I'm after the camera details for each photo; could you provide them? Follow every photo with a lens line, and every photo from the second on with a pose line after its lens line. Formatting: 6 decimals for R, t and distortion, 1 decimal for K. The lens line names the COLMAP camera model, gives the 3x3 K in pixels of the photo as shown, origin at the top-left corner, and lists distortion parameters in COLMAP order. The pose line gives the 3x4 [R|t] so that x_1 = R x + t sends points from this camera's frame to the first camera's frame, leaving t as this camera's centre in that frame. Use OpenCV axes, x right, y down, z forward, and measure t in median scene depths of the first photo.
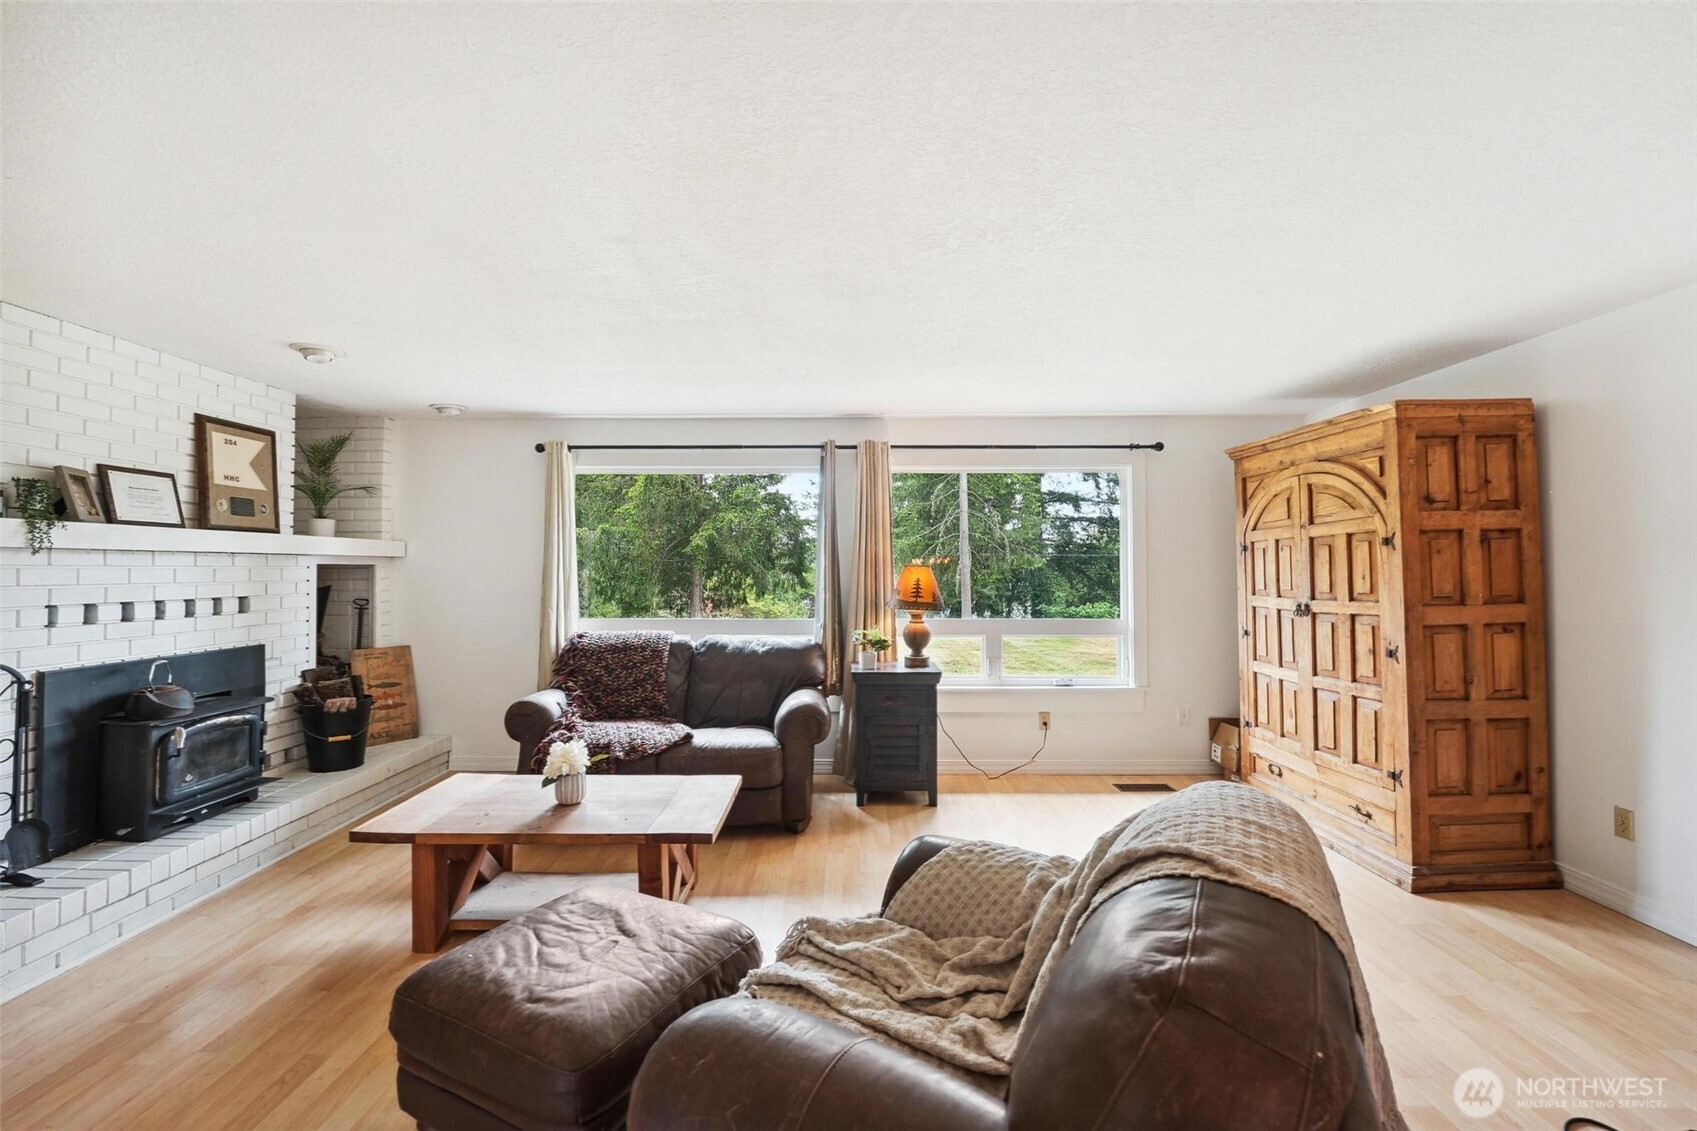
lens RADIAL K [[709.2, 0, 842.5], [0, 709.2, 553.1], [0, 0, 1]] dist [-0.012411, -0.000069]
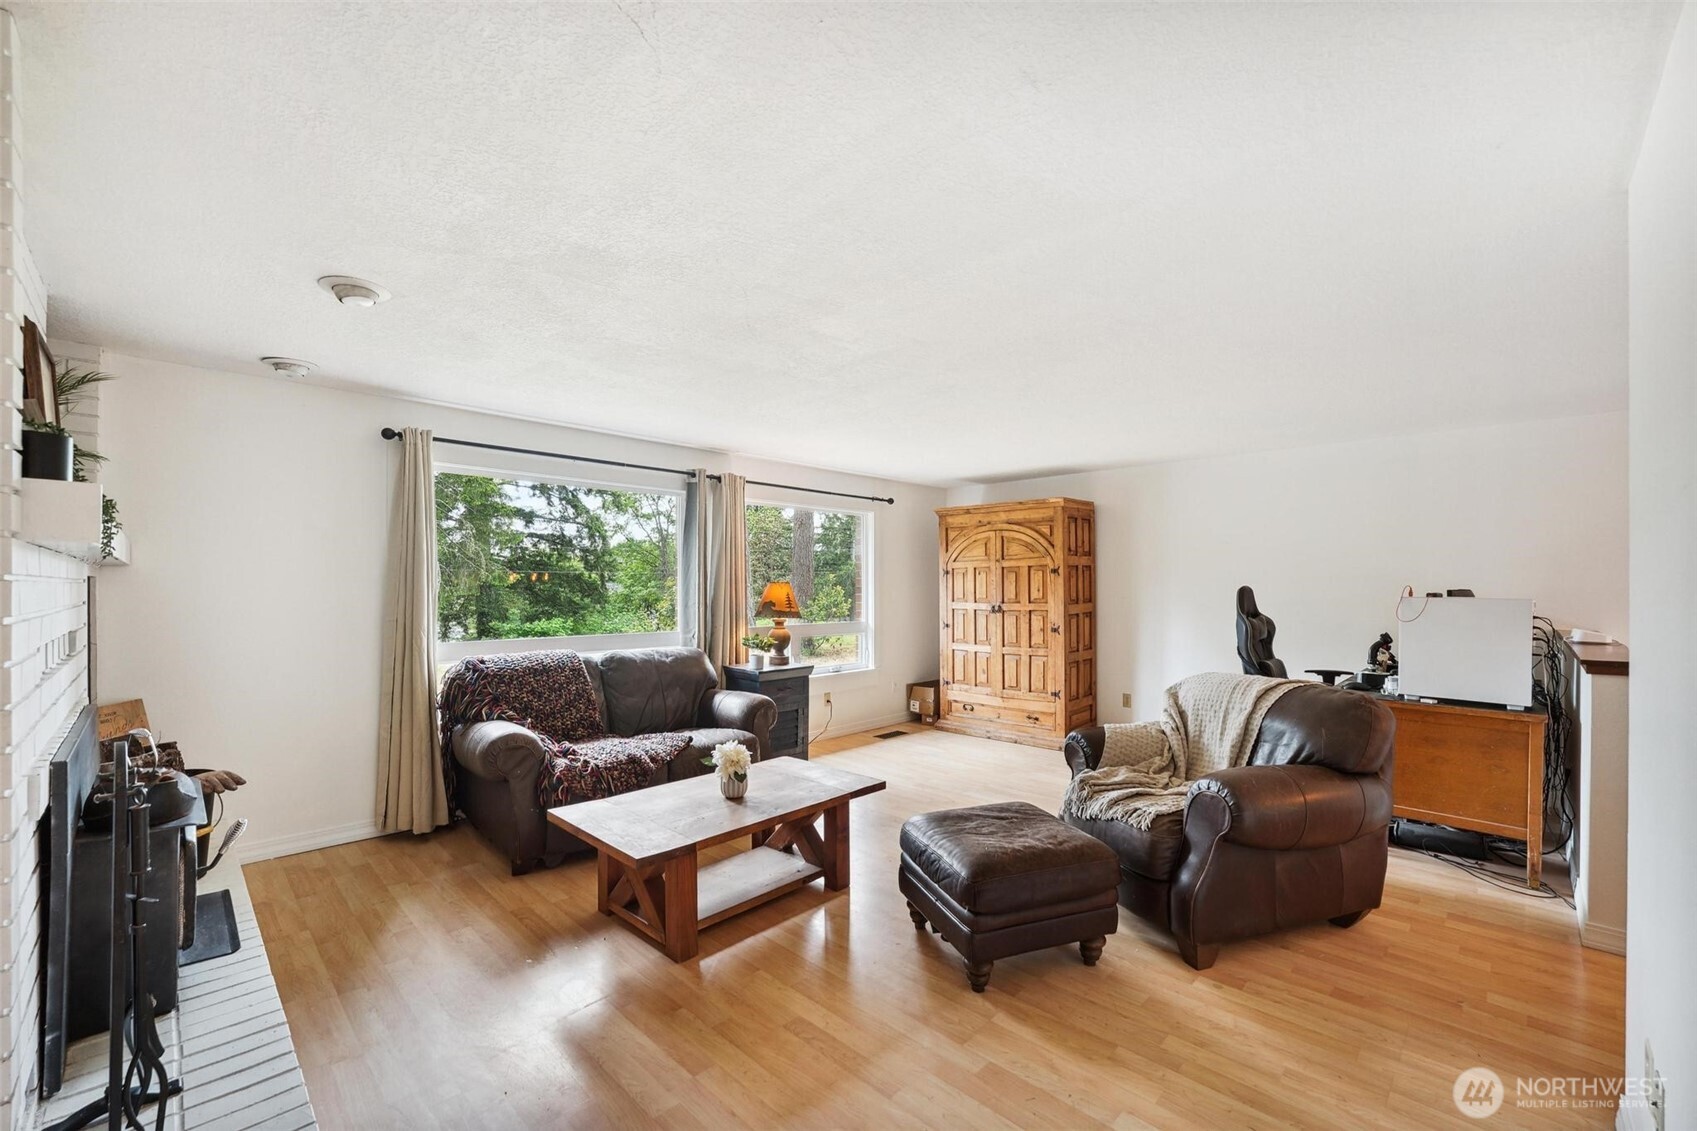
lens RADIAL K [[689.7, 0, 848.2], [0, 689.7, 582.2], [0, 0, 1]] dist [-0.011968, -0.000038]
pose [[0.690636, 0.004254, 0.723190, -0.730376], [-0.017360, 0.999792, 0.010698, 0.002698], [-0.722994, -0.019943, 0.690566, 0.093938]]
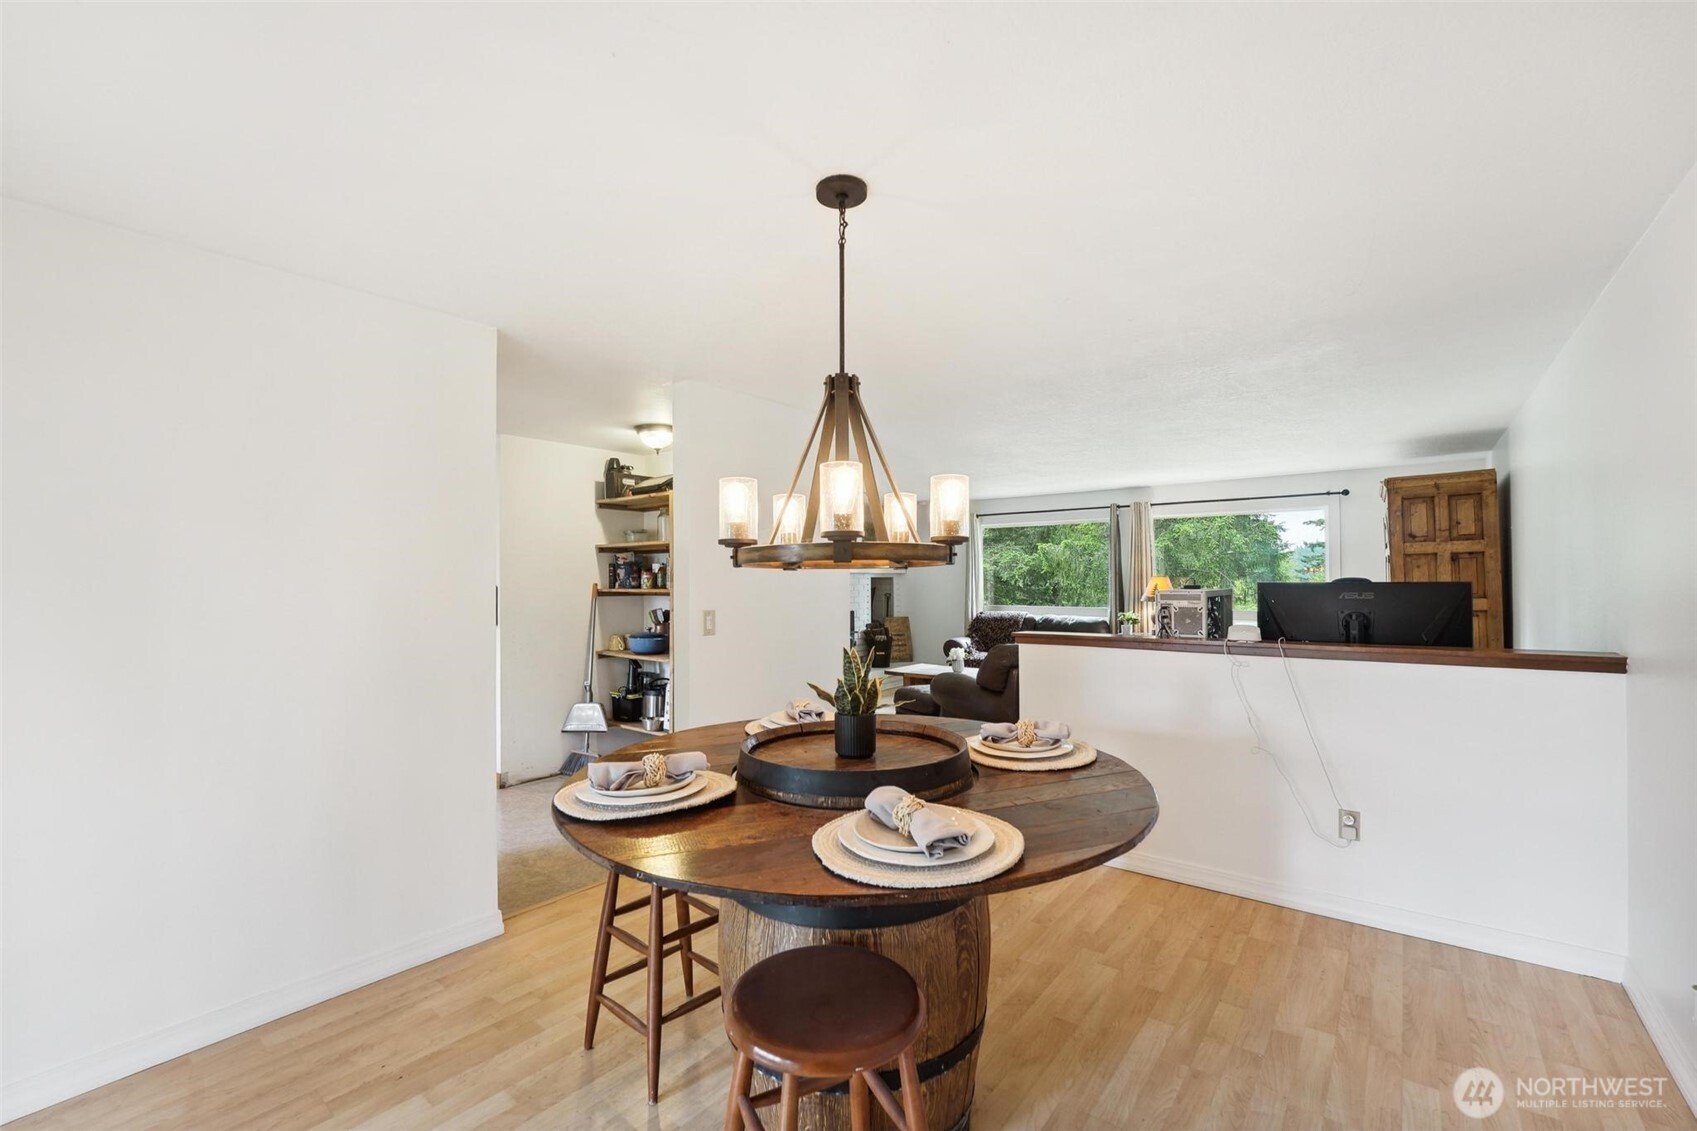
lens RADIAL K [[705.2, 0, 848.5], [0, 705.2, 565.5], [0, 0, 1]] dist [0.000038, -0.000003]
pose [[0.792310, -0.013925, -0.609960, 0.595712], [0.015199, 0.999880, -0.003083, -0.015125], [0.609930, -0.006828, 0.792426, -0.864909]]
